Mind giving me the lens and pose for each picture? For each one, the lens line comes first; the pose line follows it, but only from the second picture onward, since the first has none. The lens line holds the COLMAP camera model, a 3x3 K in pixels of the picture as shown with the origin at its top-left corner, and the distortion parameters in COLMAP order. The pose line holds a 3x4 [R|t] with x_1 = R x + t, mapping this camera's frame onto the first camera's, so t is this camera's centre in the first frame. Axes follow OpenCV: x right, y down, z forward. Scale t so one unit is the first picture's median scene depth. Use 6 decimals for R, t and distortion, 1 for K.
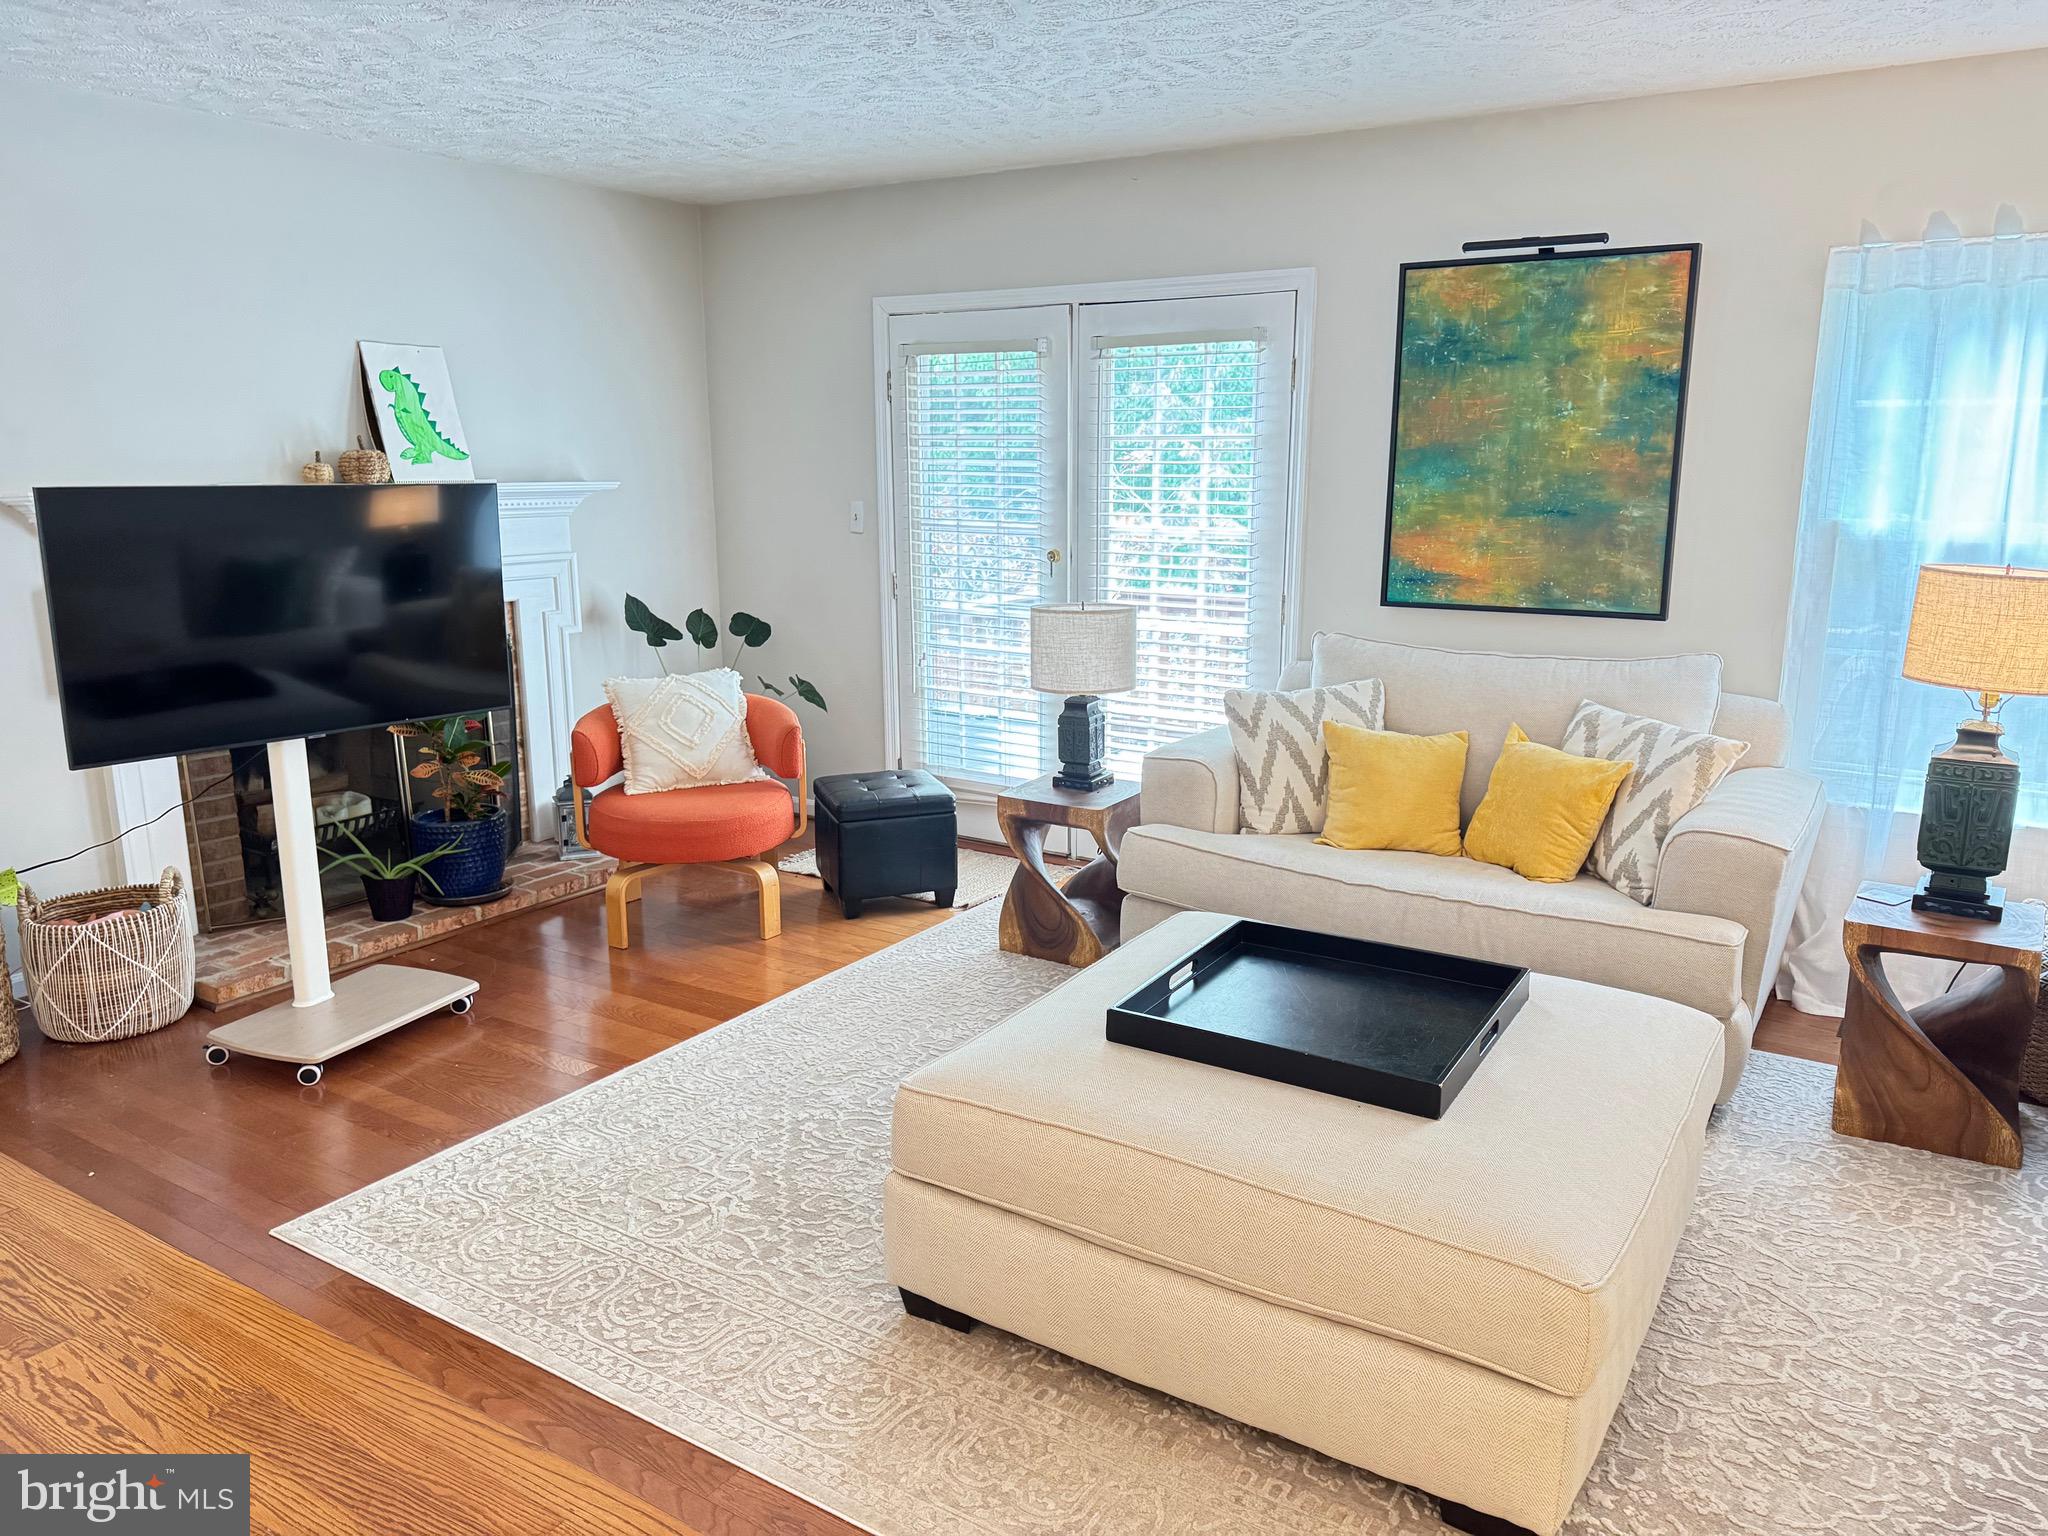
lens RADIAL K [[1433.7, 0, 1036.9], [0, 1433.7, 767.4], [0, 0, 1]] dist [0.053155, -0.070798]
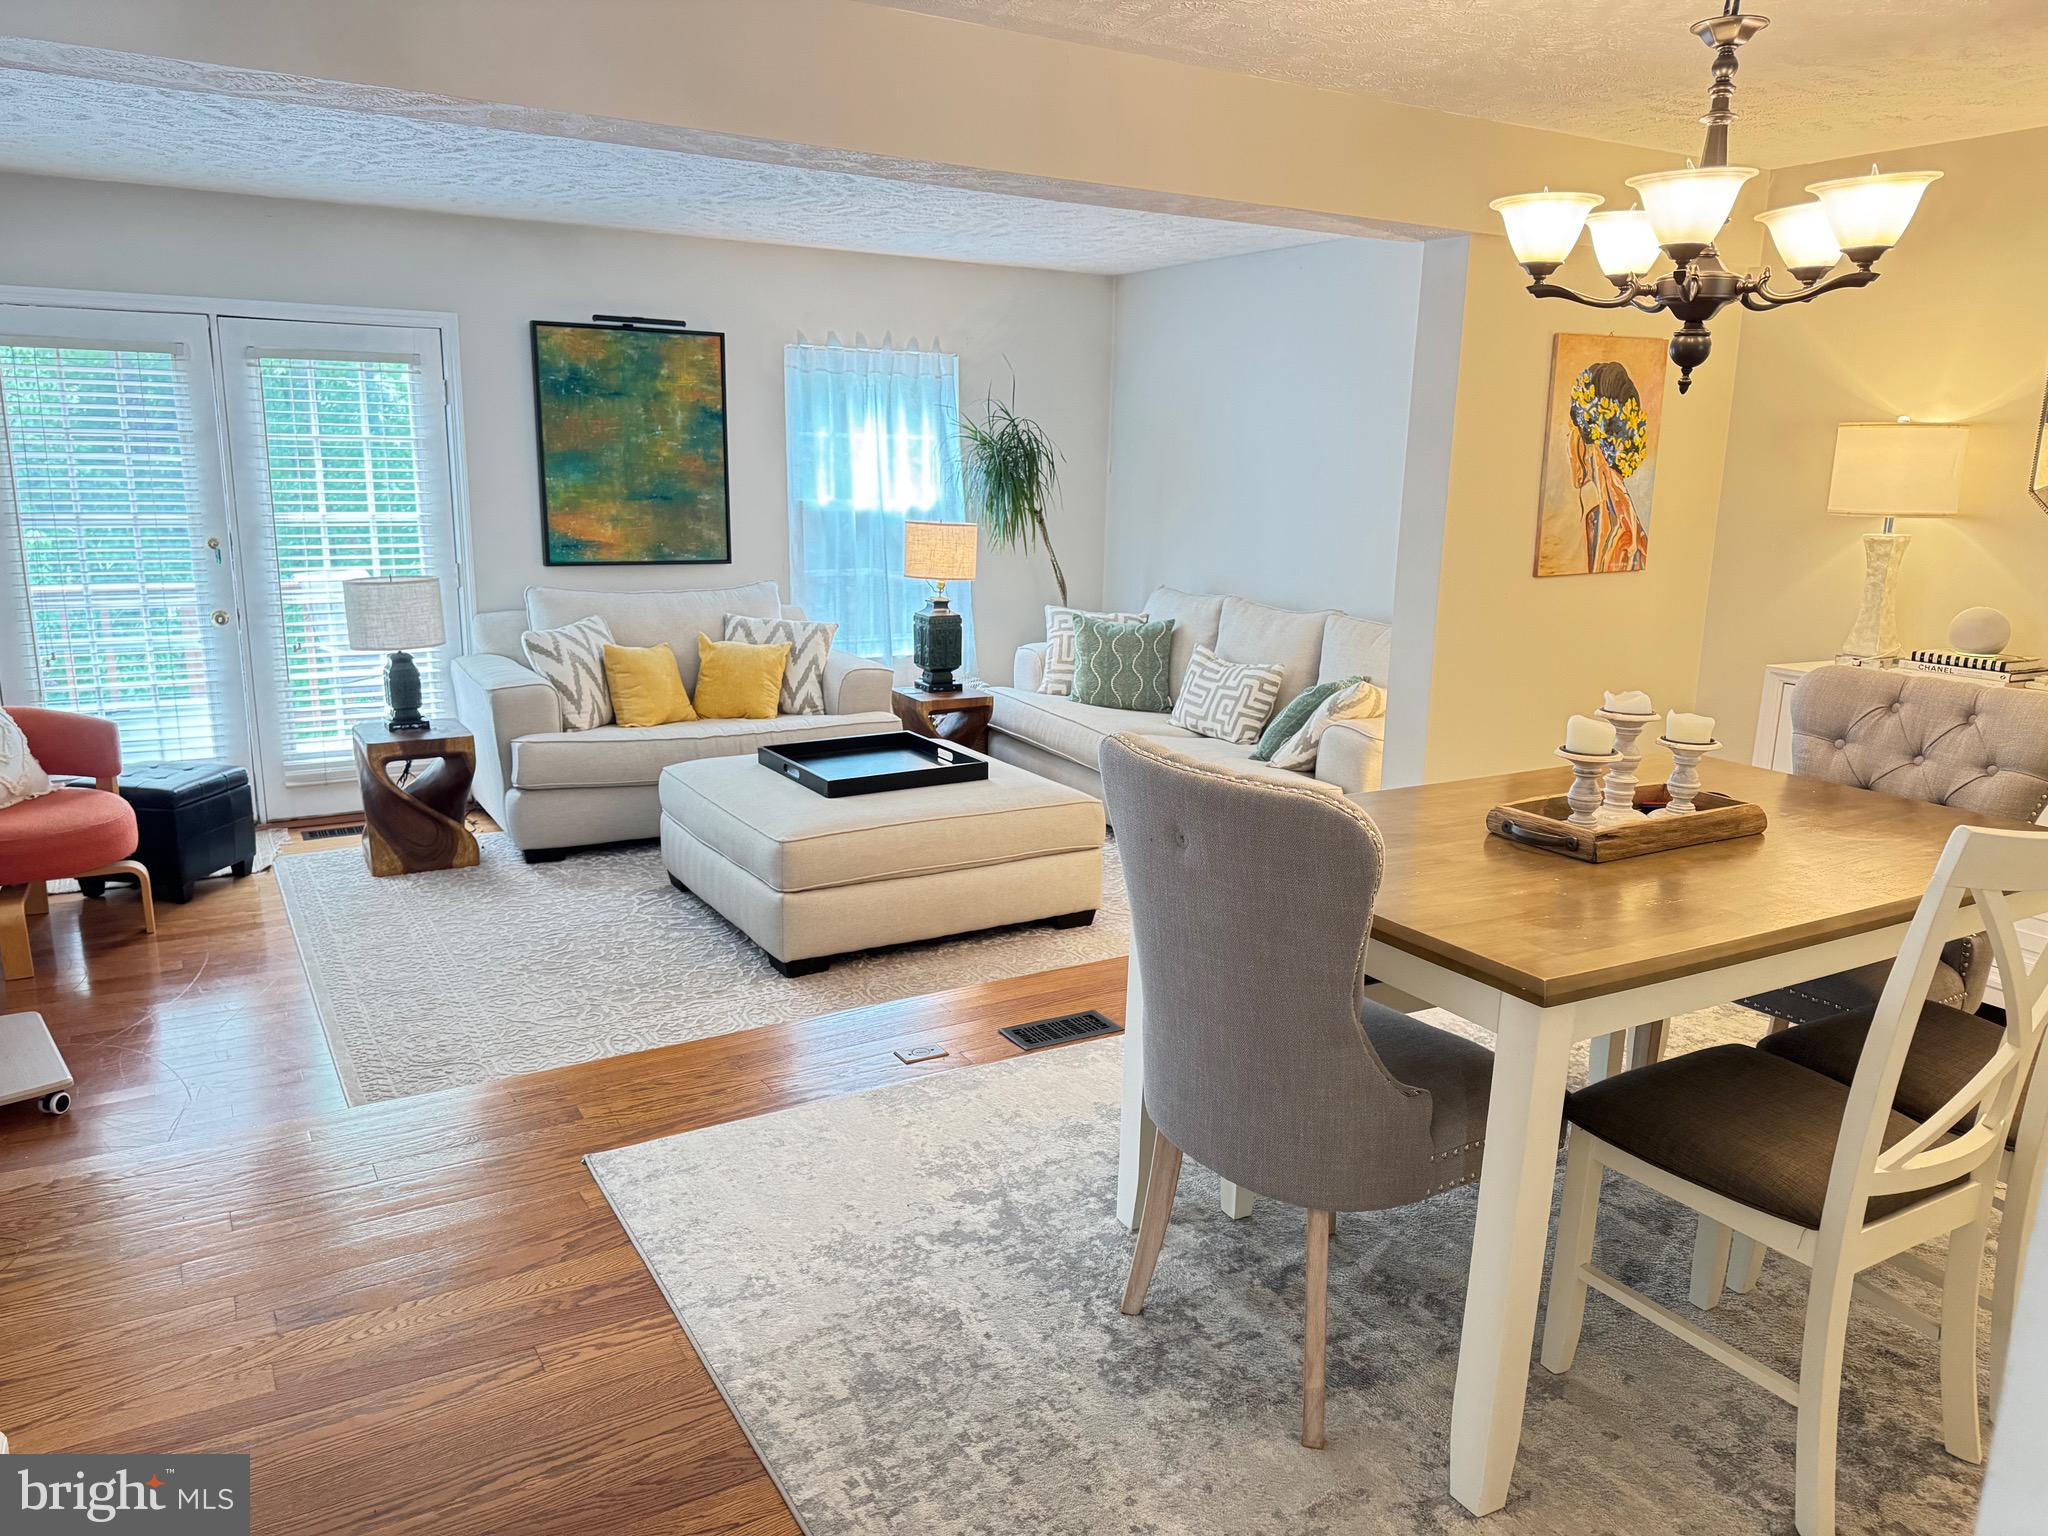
lens RADIAL K [[1437.0, 0, 1027.0], [0, 1437.0, 770.2], [0, 0, 1]] dist [0.160185, -0.253720]
pose [[0.453096, -0.185755, 0.871894, -0.882020], [0.175199, 0.977530, 0.117215, -0.006485], [-0.874076, 0.099646, 0.475460, -0.049186]]
